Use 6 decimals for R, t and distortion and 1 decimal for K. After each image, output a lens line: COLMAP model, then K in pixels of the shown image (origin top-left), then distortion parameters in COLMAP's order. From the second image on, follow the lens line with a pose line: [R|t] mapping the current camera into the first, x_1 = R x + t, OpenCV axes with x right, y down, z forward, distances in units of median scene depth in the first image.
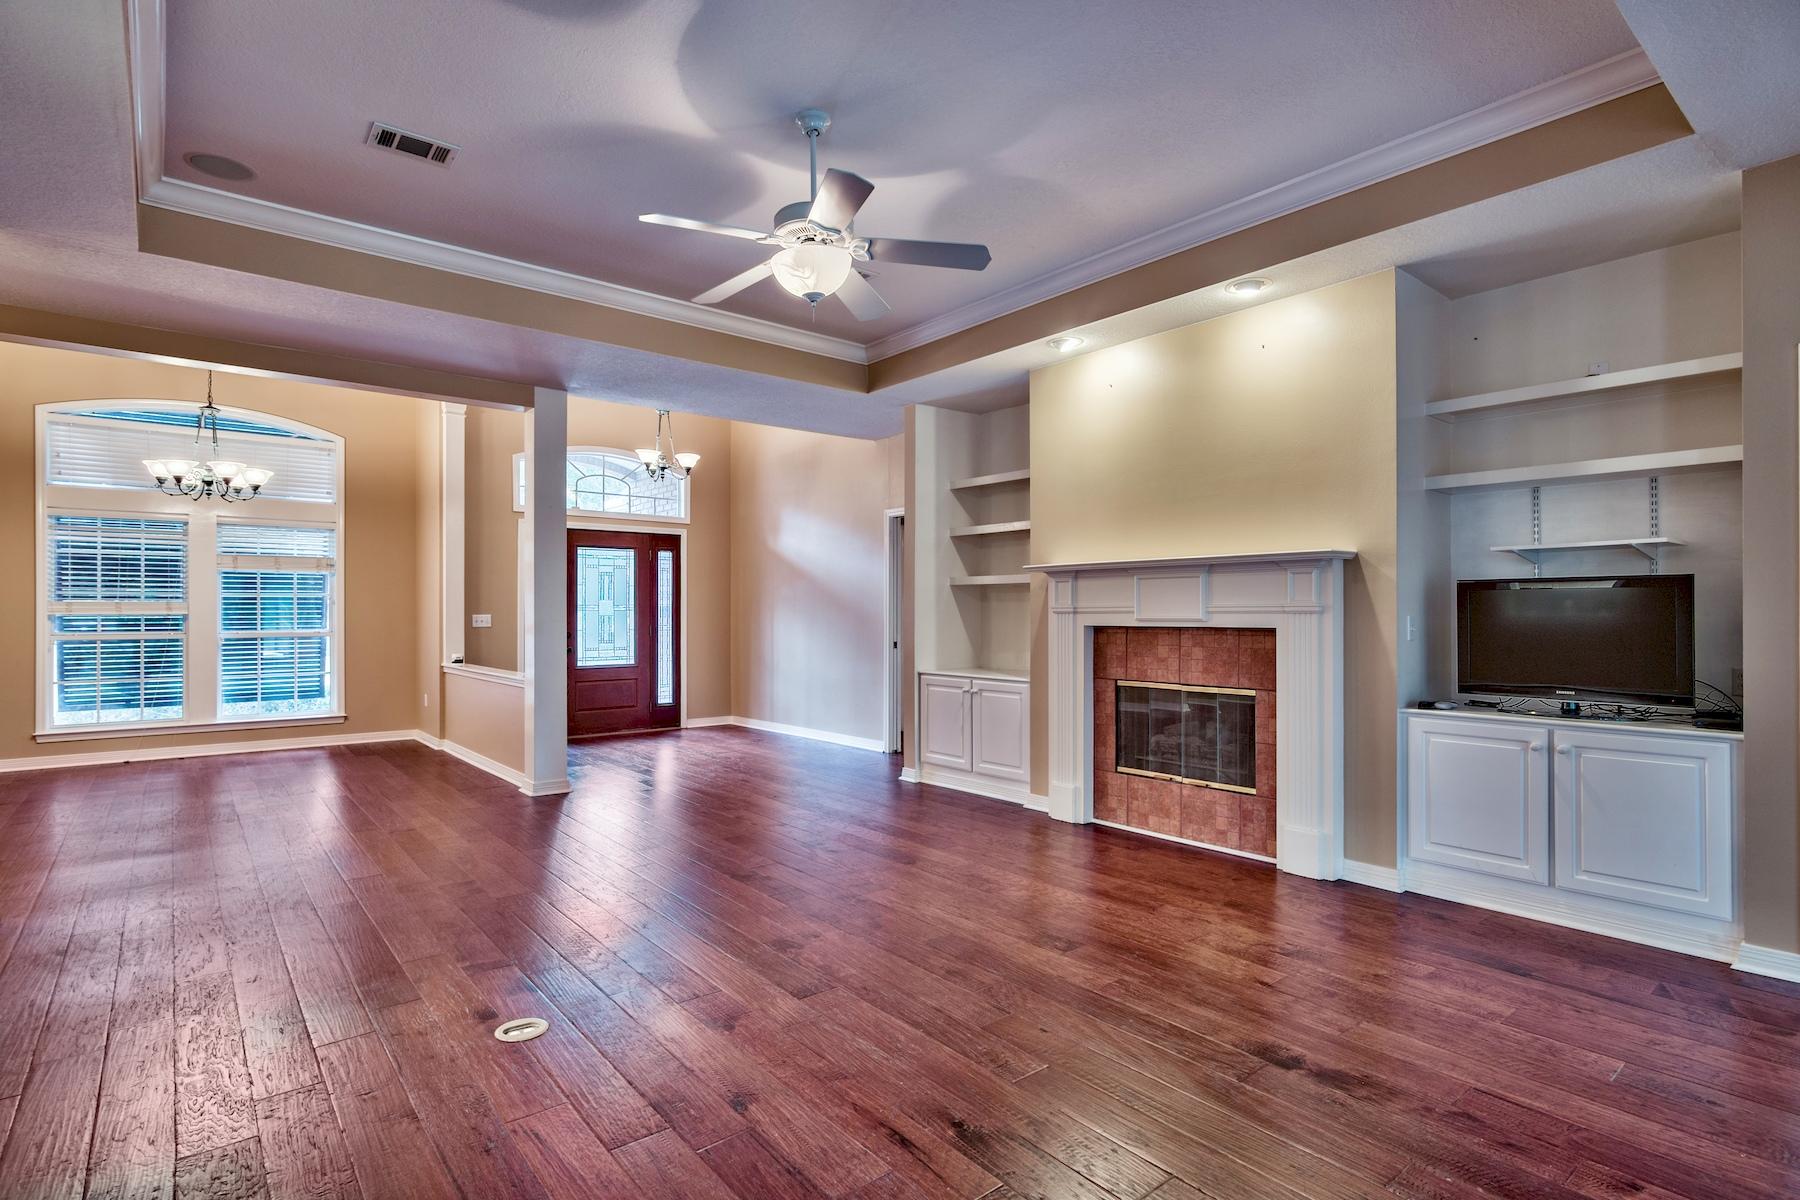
lens RADIAL K [[889.7, 0, 855.1], [0, 889.7, 603.6], [0, 0, 1]] dist [-0.001762, -0.000549]
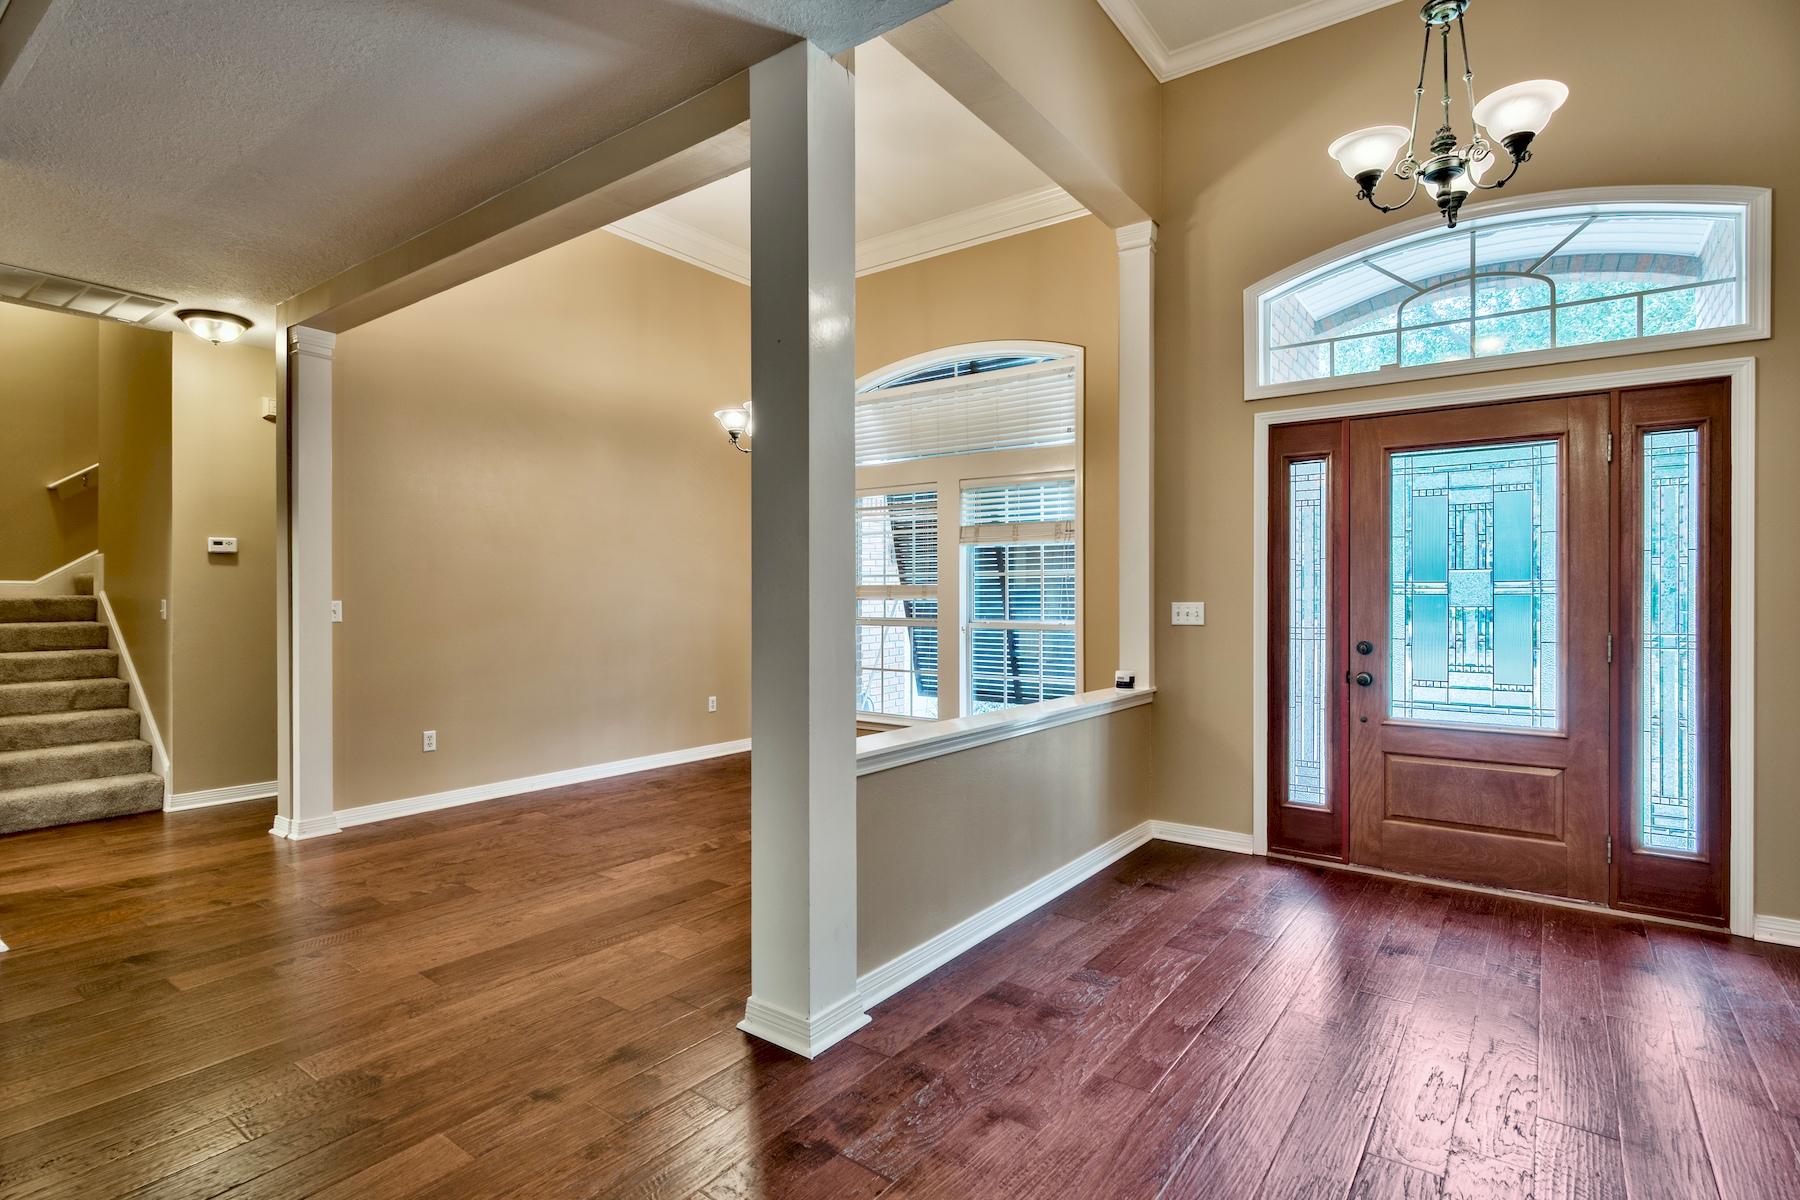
lens RADIAL K [[880.7, 0, 900.0], [0, 880.7, 600.0], [0, 0, 1]] dist [-0.001466, -0.000337]
pose [[0.278707, 0.004950, -0.960363, 0.044171], [0.005819, 0.999960, 0.006843, 0.005772], [0.960359, -0.007496, 0.278667, 0.624527]]
